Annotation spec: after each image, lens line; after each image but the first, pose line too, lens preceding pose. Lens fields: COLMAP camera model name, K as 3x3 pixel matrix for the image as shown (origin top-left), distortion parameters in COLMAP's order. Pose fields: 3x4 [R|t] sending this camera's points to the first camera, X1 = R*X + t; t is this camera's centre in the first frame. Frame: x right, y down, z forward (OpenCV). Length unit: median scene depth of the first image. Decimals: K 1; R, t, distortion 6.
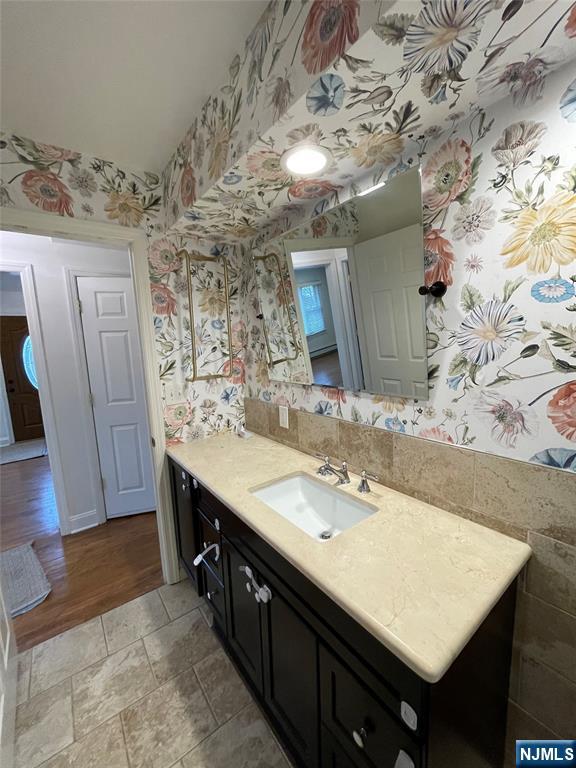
lens RADIAL K [[308.7, 0, 288.0], [0, 308.7, 384.0], [0, 0, 1]] dist [-0.001303, -0.000200]
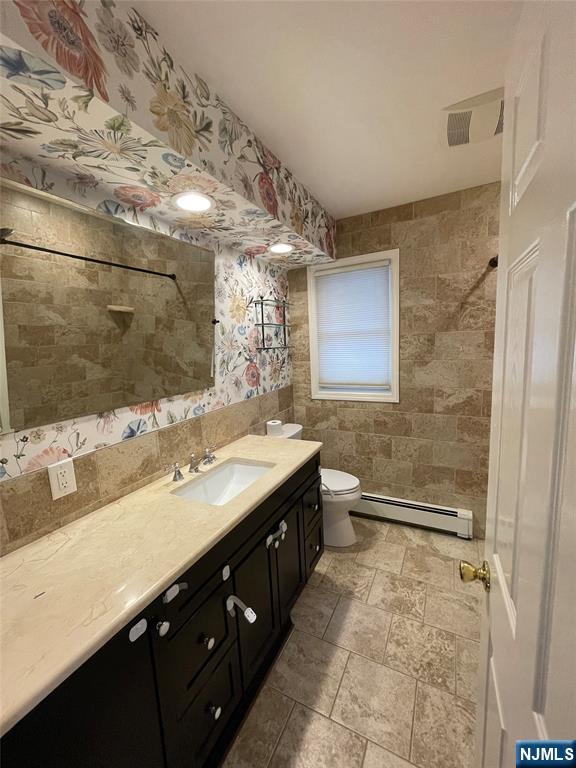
lens RADIAL K [[308.7, 0, 288.0], [0, 308.7, 384.0], [0, 0, 1]] dist [-0.001303, -0.000200]
pose [[-0.429213, -0.062728, 0.901023, -1.069279], [0.188050, 0.969518, 0.157076, -0.128170], [-0.883410, 0.236856, -0.404333, 1.149497]]
